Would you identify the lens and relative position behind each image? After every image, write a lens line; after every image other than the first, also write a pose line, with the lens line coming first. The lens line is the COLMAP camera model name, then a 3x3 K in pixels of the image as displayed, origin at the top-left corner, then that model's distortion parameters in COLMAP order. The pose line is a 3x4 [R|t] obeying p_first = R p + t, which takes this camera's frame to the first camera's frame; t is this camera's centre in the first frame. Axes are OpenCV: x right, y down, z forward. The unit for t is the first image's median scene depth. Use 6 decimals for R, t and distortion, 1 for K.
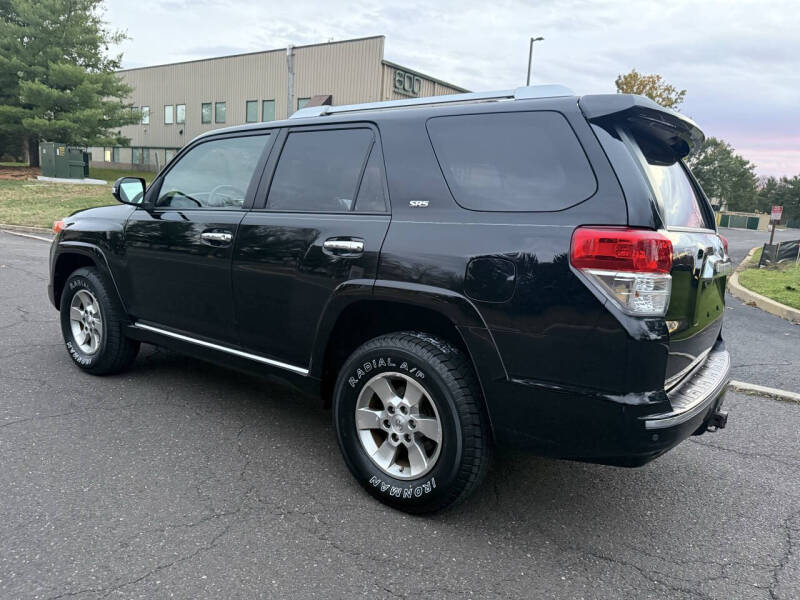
lens RADIAL K [[563.8, 0, 396.2], [0, 563.8, 304.8], [0, 0, 1]] dist [0.043749, -0.051637]
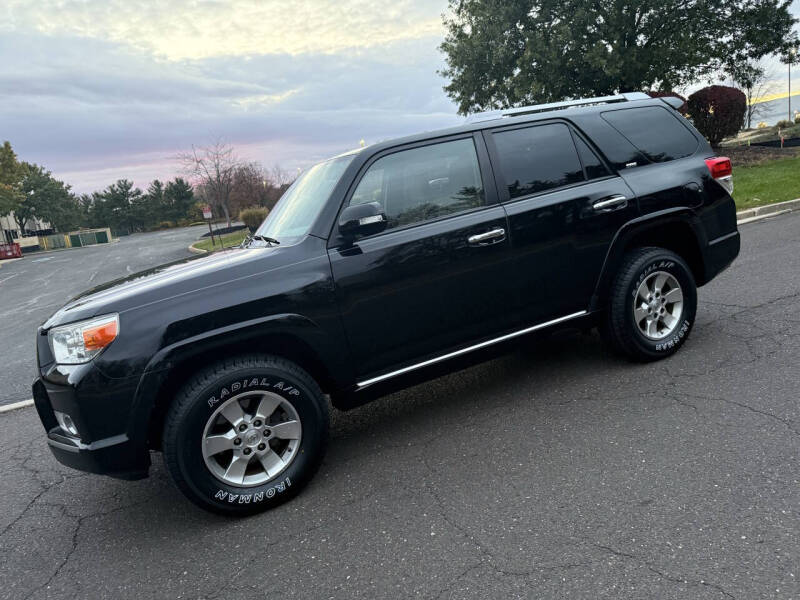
lens RADIAL K [[566.5, 0, 398.6], [0, 566.5, 295.0], [0, 0, 1]] dist [0.005484, -0.002909]
pose [[0.449849, -0.288807, 0.845119, -1.108334], [0.334141, 0.931973, 0.140628, -0.185521], [-0.828242, 0.219127, 0.515750, 0.530786]]
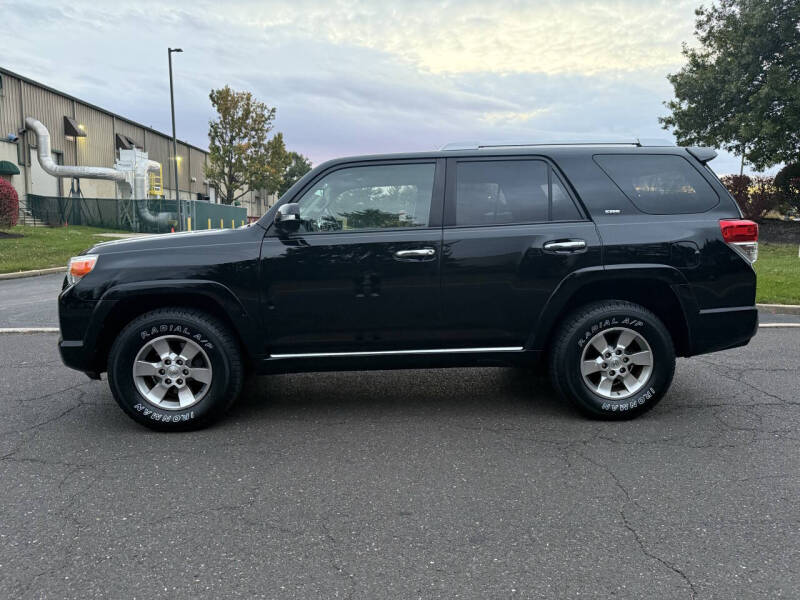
lens RADIAL K [[566.1, 0, 400.0], [0, 566.1, 300.0], [0, 0, 1]] dist [0.023986, -0.030181]
pose [[0.767223, -0.142603, 0.625326, -0.901060], [0.157755, 0.986975, 0.031524, -0.057195], [-0.621677, 0.074462, 0.779726, 0.128983]]
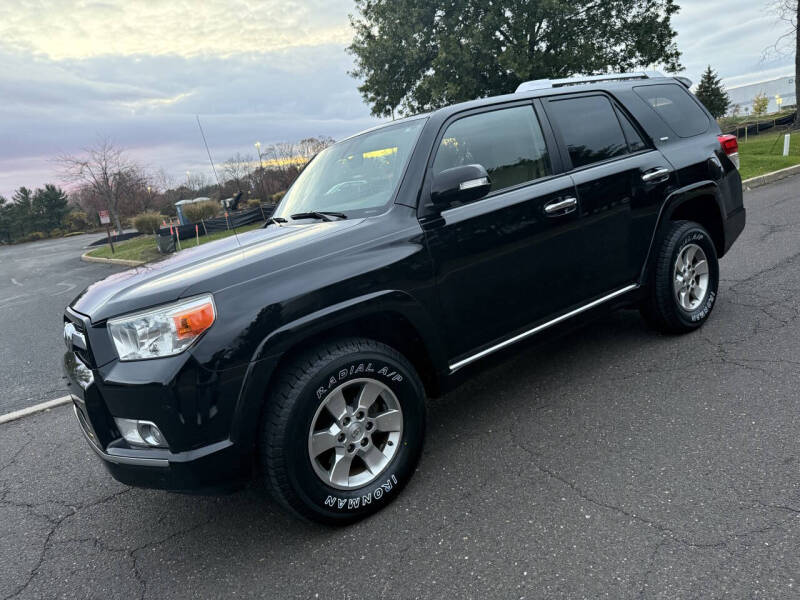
lens RADIAL K [[563.5, 0, 389.4], [0, 563.5, 292.7], [0, 0, 1]] dist [0.001557, -0.006312]
pose [[0.291886, -0.293554, 0.910291, -1.151745], [0.344527, 0.920115, 0.186249, -0.226066], [-0.892247, 0.259256, 0.369706, 0.803040]]
